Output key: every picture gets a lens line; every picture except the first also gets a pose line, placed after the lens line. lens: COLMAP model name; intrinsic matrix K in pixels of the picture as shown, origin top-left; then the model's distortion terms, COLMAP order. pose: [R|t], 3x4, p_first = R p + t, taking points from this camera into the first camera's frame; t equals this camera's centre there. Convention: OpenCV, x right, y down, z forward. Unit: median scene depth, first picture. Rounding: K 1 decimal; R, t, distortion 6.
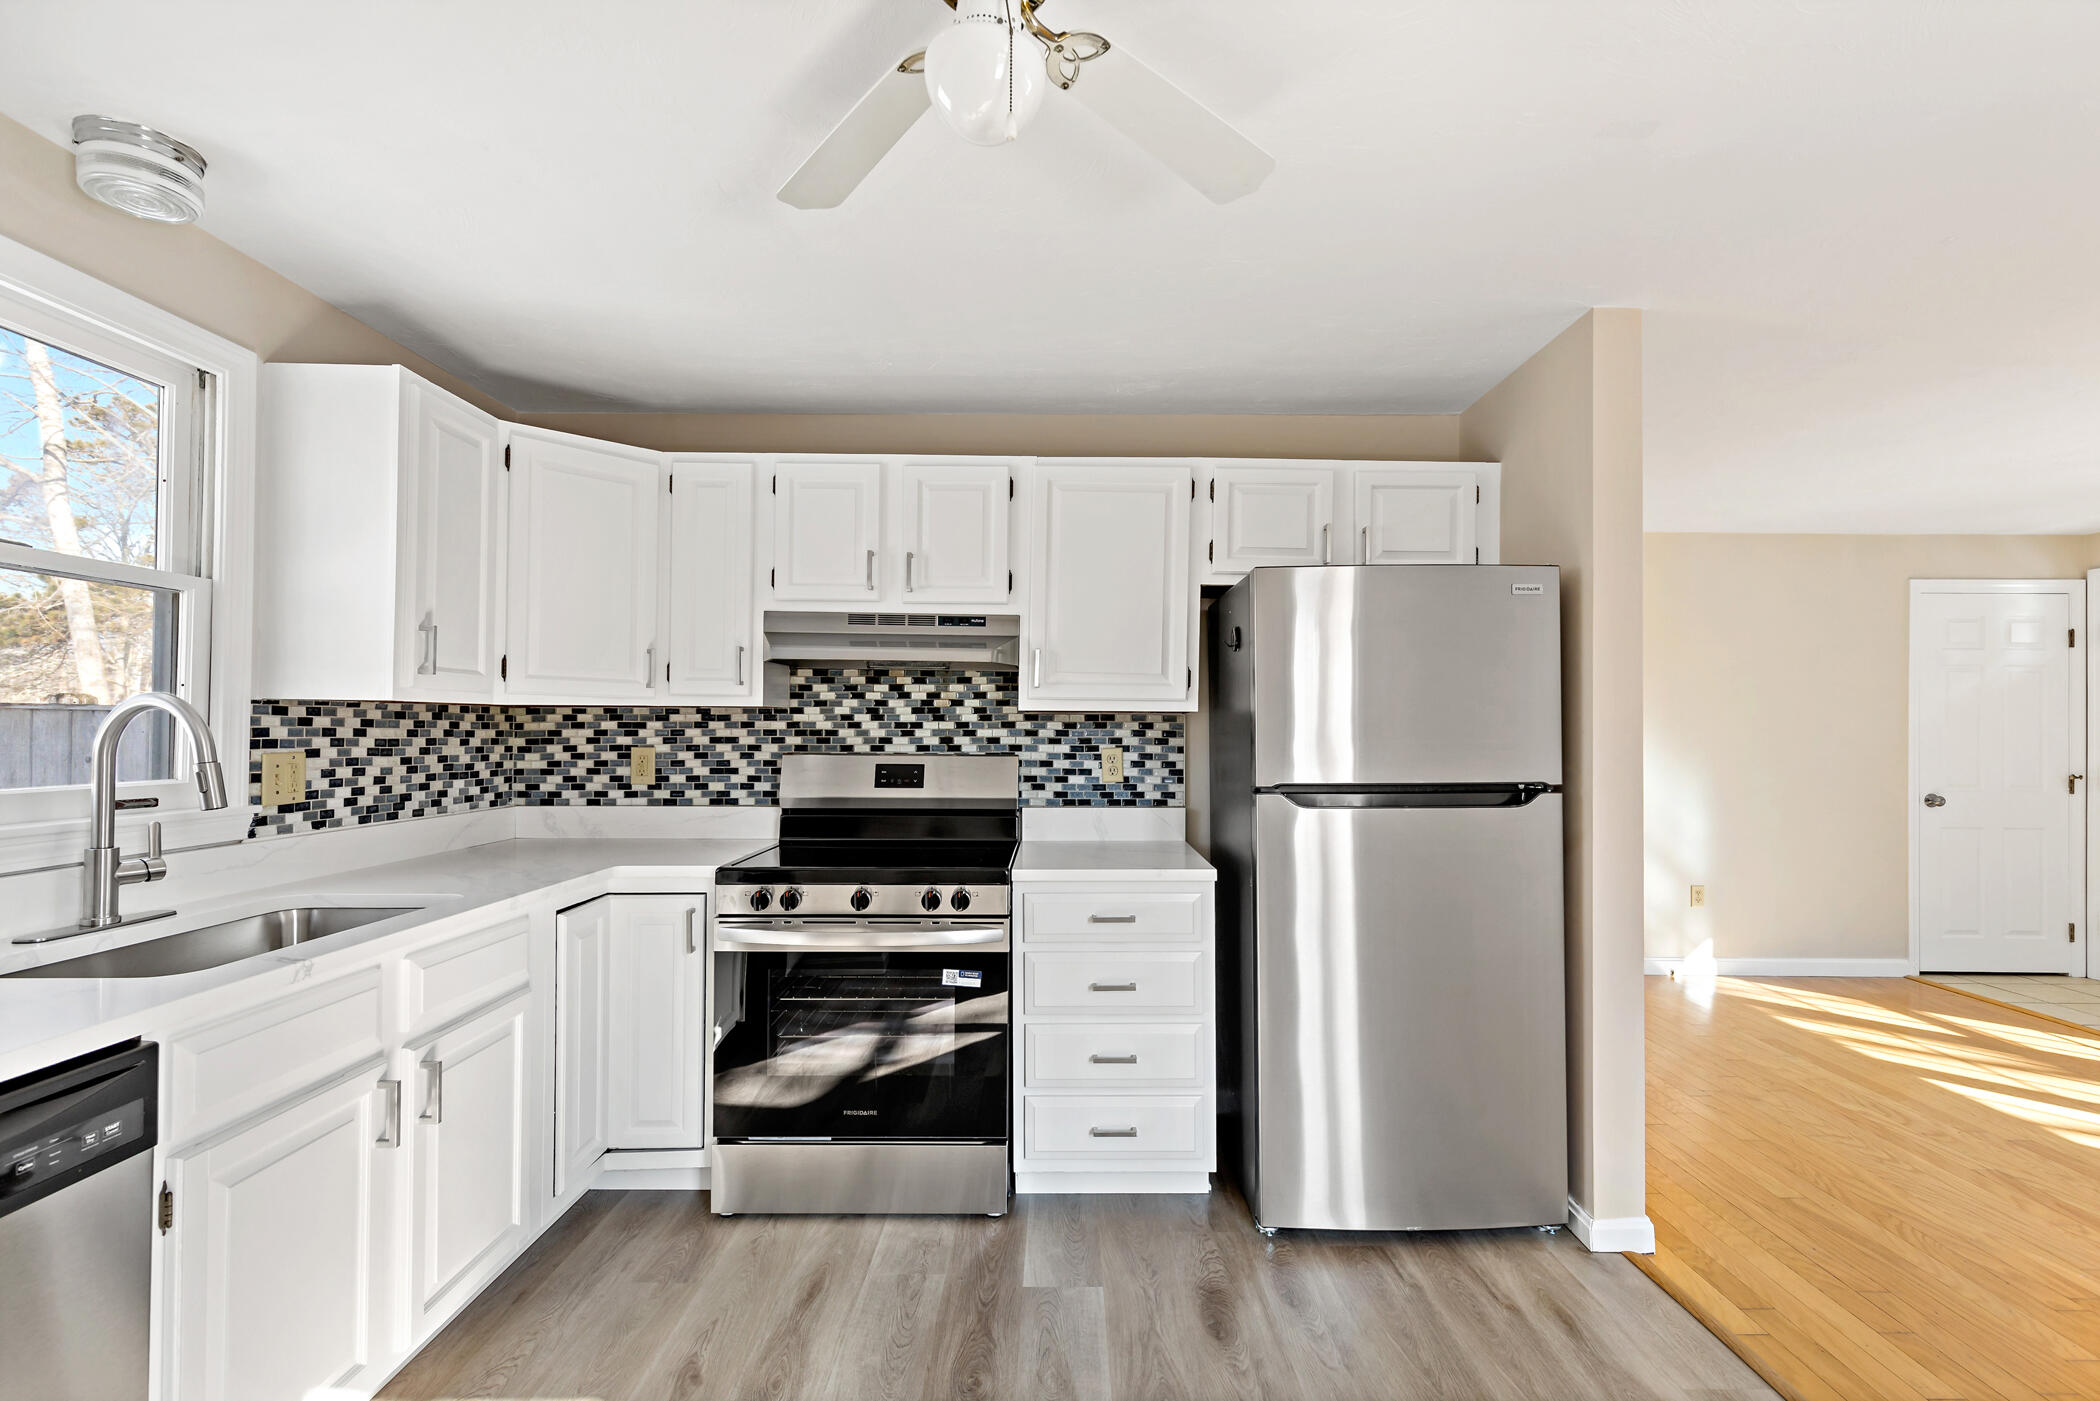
lens RADIAL K [[956.5, 0, 1068.6], [0, 956.5, 725.2], [0, 0, 1]] dist [0.015062, -0.002923]
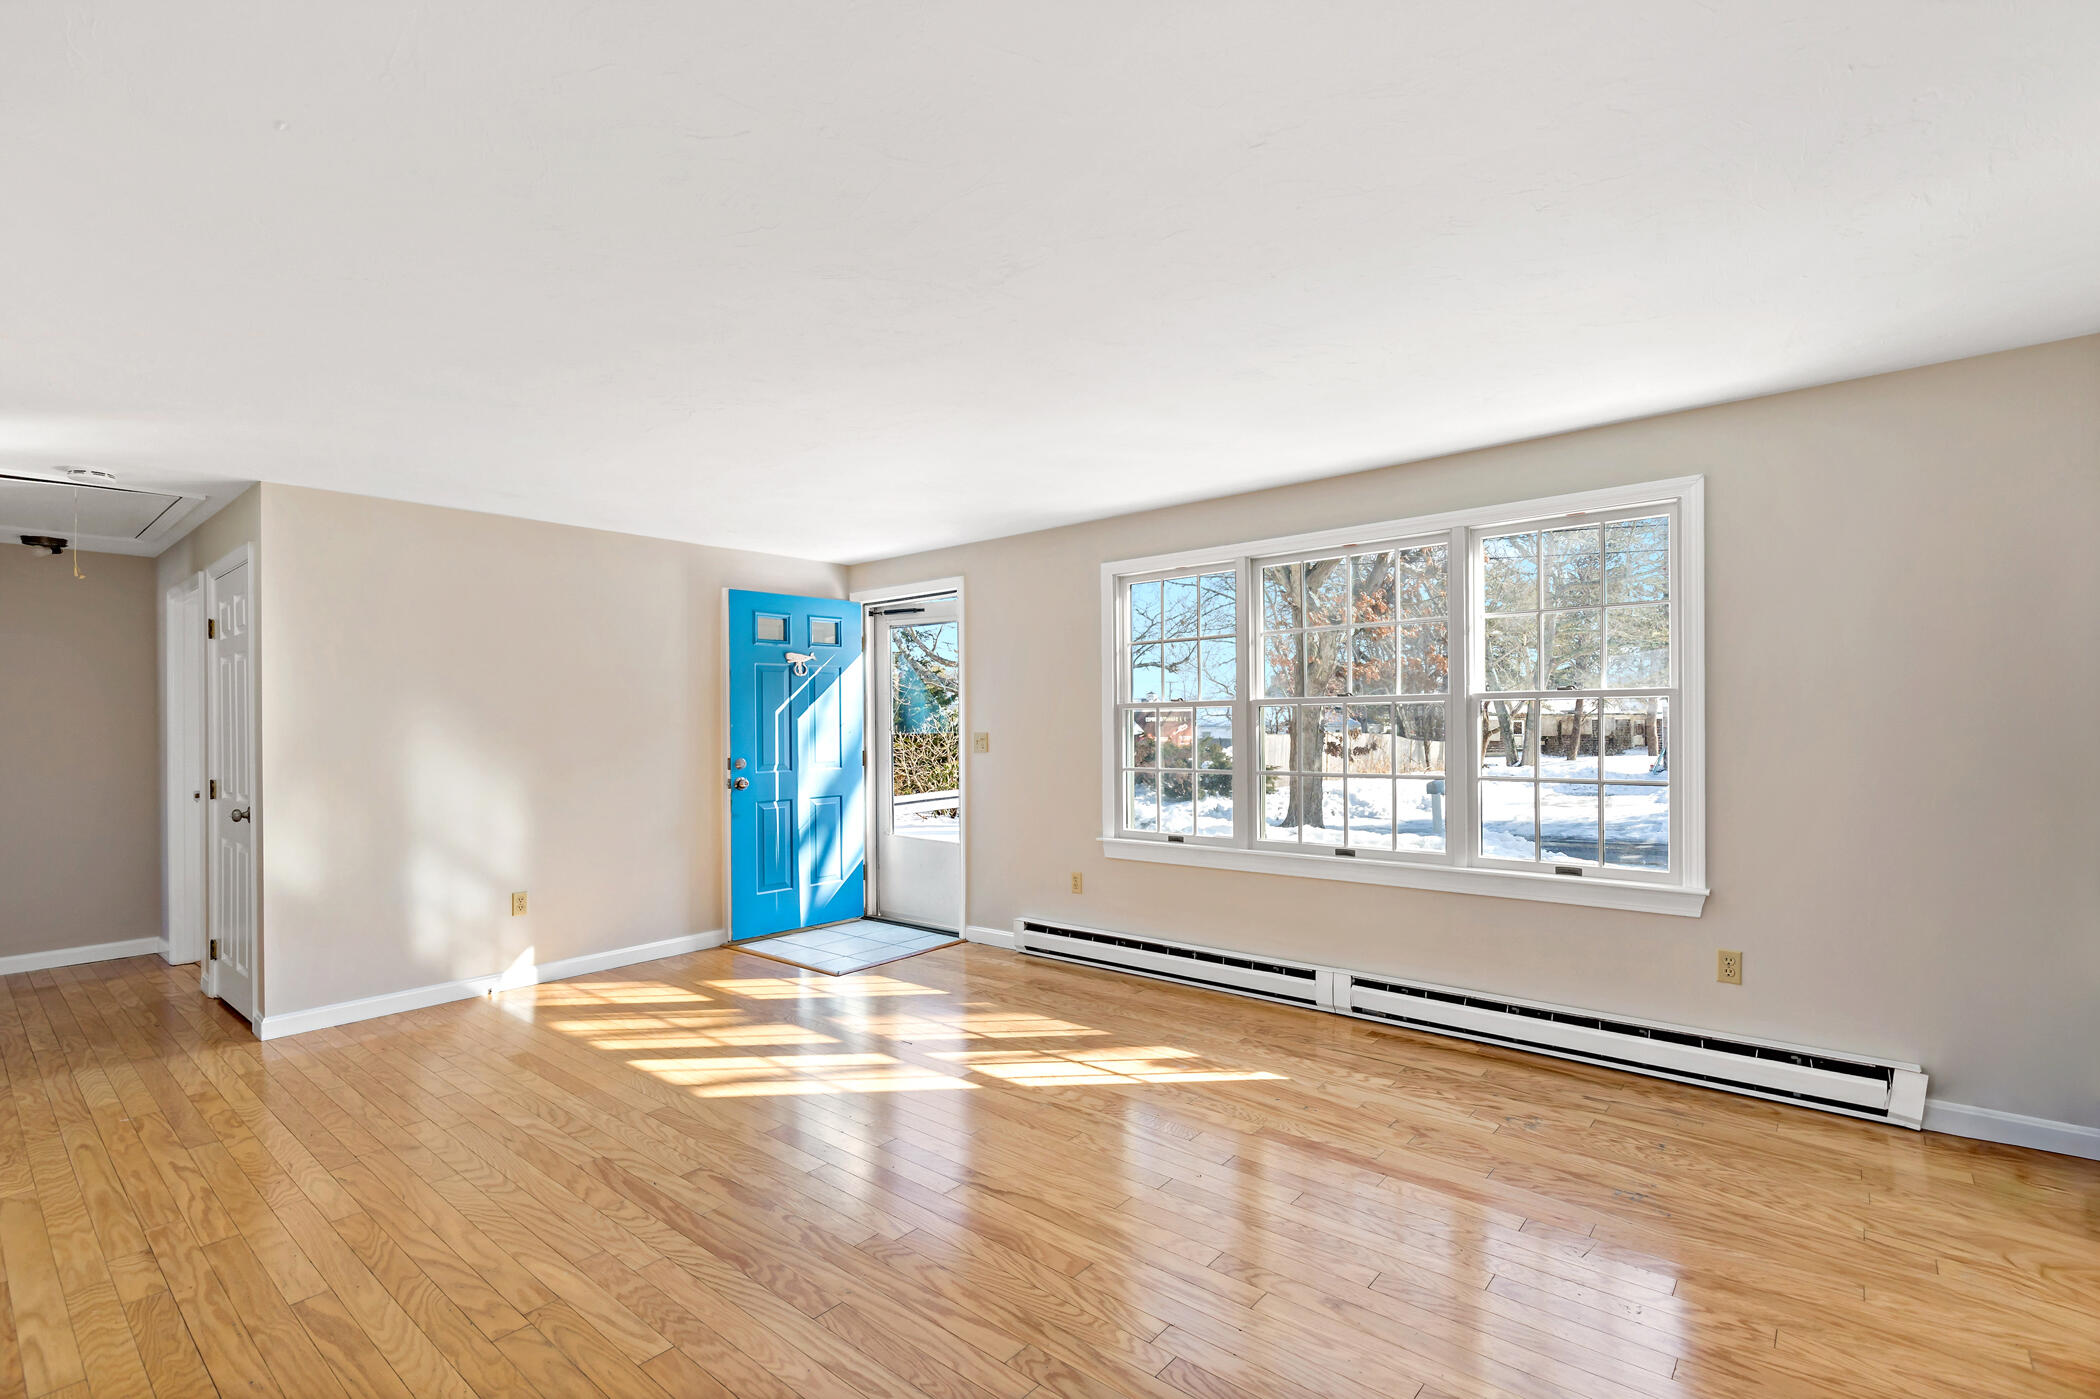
lens RADIAL K [[956.5, 0, 1061.9], [0, 956.5, 732.3], [0, 0, 1]] dist [0.015062, -0.002923]
pose [[0.646325, -0.023746, 0.762693, 0.551393], [0.015719, 0.999718, 0.017804, 0.004637], [-0.762900, 0.000482, 0.646516, -0.019807]]
